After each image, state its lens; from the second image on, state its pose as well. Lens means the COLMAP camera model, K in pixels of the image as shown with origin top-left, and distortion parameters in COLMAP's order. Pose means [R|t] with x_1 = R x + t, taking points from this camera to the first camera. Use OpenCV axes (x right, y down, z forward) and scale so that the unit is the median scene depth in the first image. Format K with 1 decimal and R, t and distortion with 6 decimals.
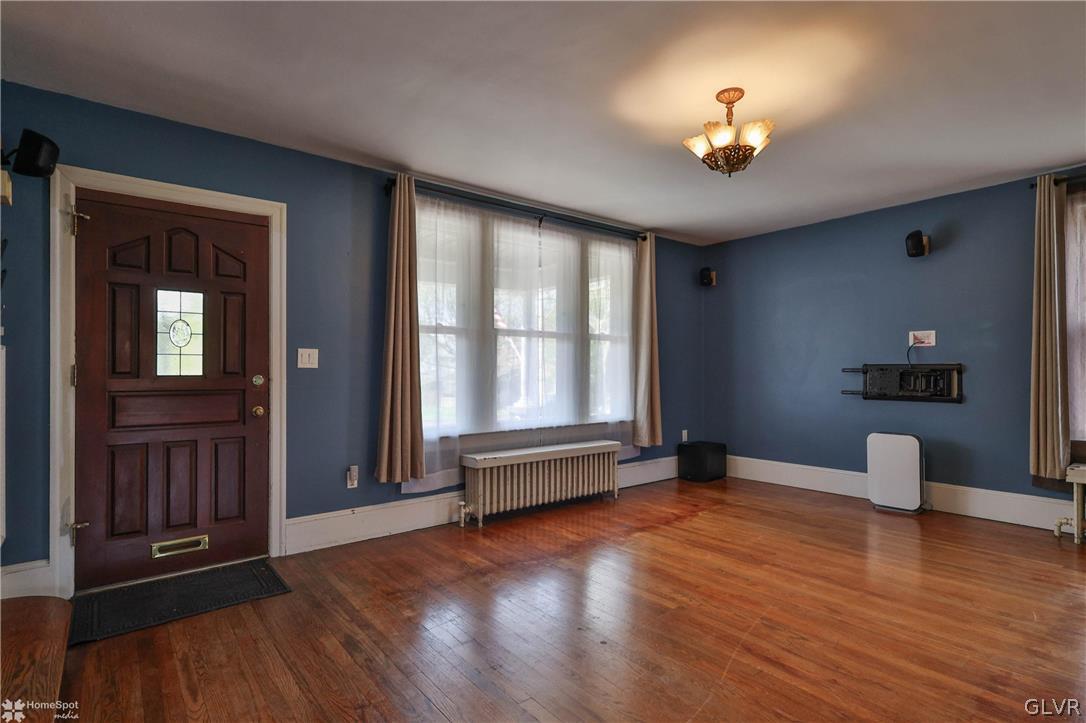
lens RADIAL K [[540.3, 0, 537.0], [0, 540.3, 370.4], [0, 0, 1]] dist [0.000480, 0.000459]
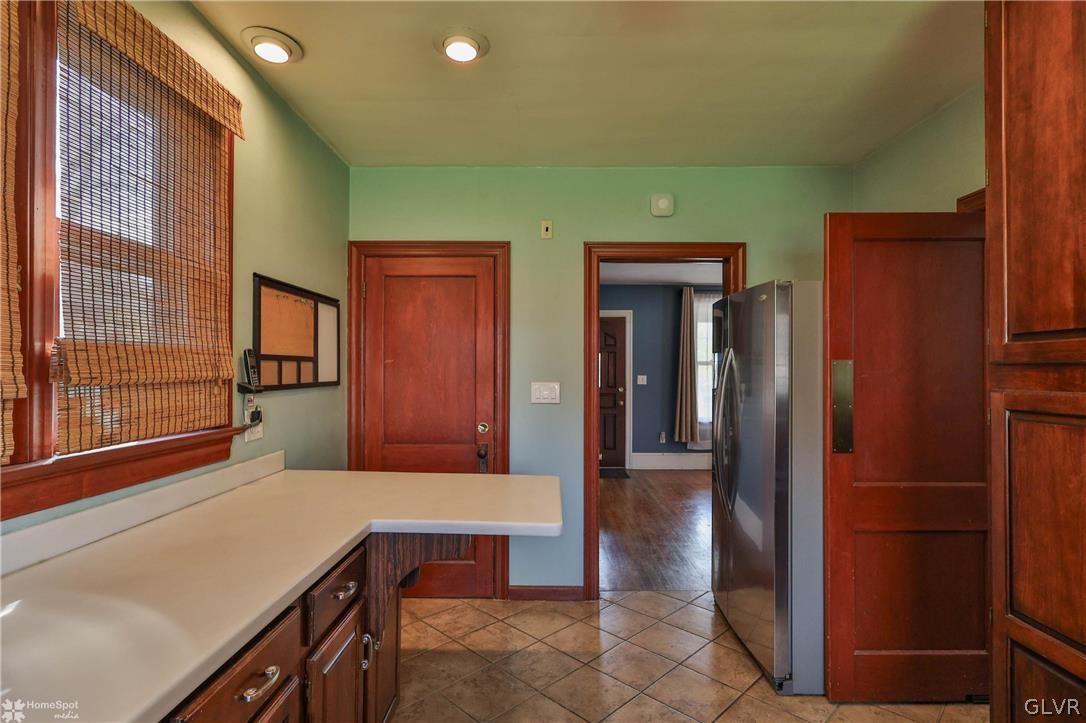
lens RADIAL K [[551.1, 0, 543.0], [0, 551.1, 361.5], [0, 0, 1]] dist [-0.000607, -0.000041]
pose [[0.777527, -0.007796, -0.628801, 0.562502], [-0.003353, 0.999858, -0.016542, -0.049372], [0.628841, 0.014970, 0.777390, -0.825920]]
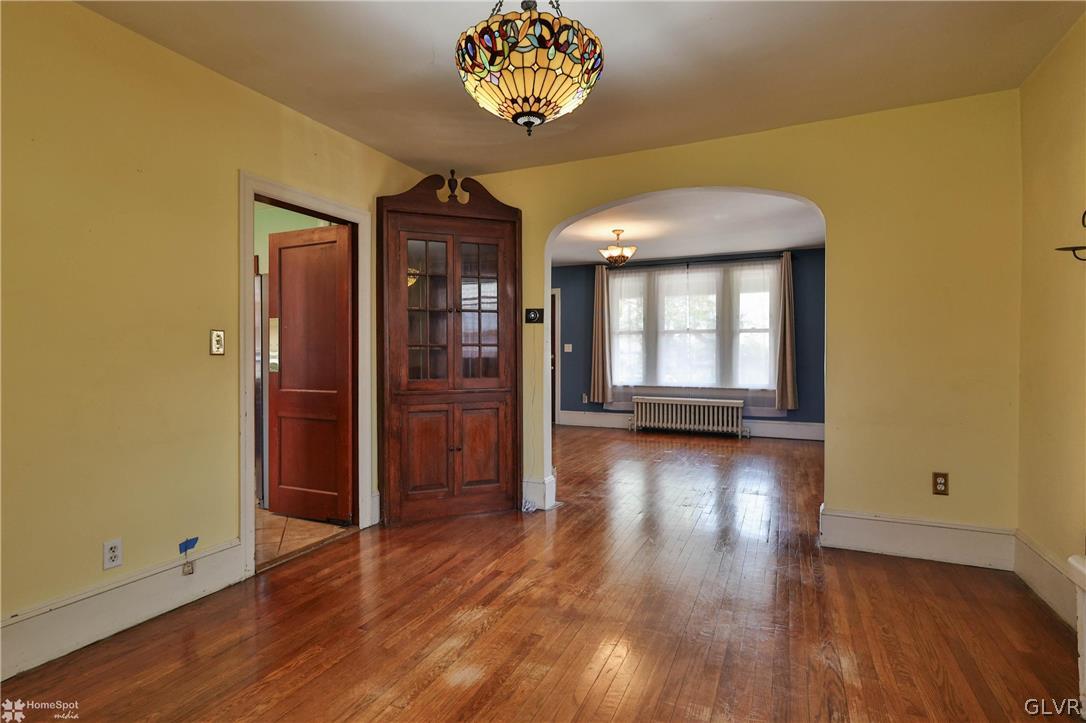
lens RADIAL K [[540.5, 0, 536.0], [0, 540.5, 355.7], [0, 0, 1]] dist [-0.001593, 0.000232]
pose [[0.449949, 0.006926, -0.893027, 1.499738], [-0.002168, 0.999975, 0.006664, -0.002670], [0.893052, -0.001063, 0.449953, -0.219665]]
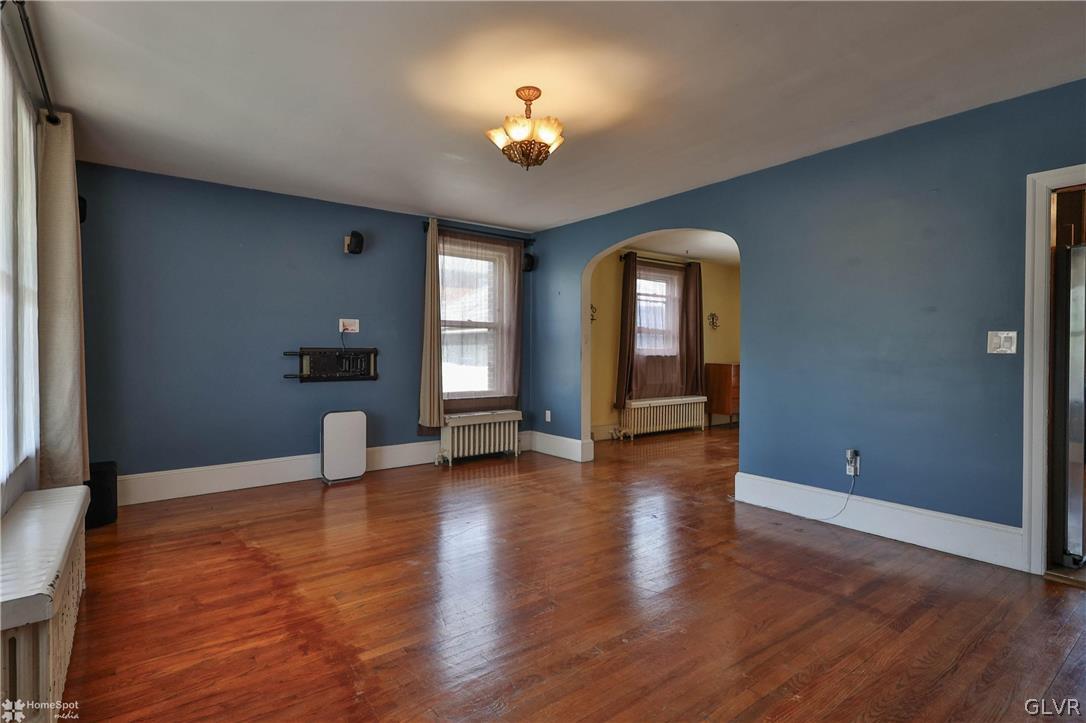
lens RADIAL K [[540.5, 0, 536.0], [0, 540.5, 355.7], [0, 0, 1]] dist [-0.001593, 0.000232]
pose [[0.020436, -0.005200, 0.999778, -0.471764], [0.001480, 0.999986, 0.005171, -0.000992], [-0.999790, 0.001374, 0.020443, 0.648702]]
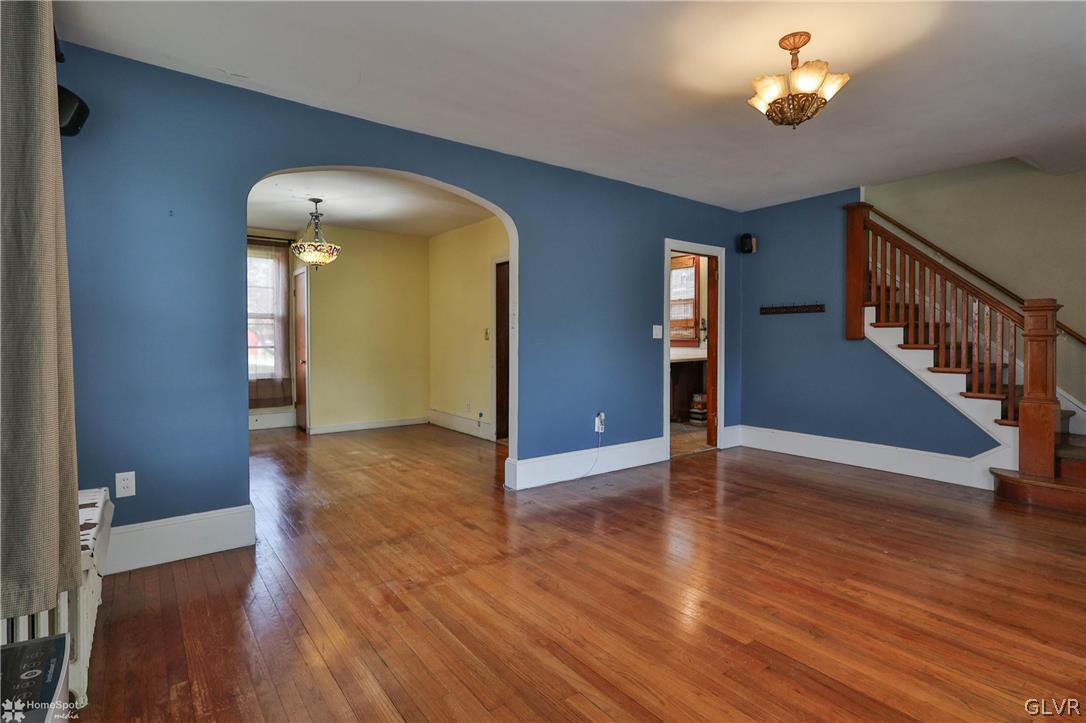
lens RADIAL K [[544.9, 0, 545.8], [0, 544.9, 346.4], [0, 0, 1]] dist [-0.000181, 0.000232]
pose [[-0.999743, 0.001970, 0.022579, 0.512377], [0.002326, 0.999873, 0.015772, -0.002490], [-0.022545, 0.015820, -0.999621, 1.310073]]
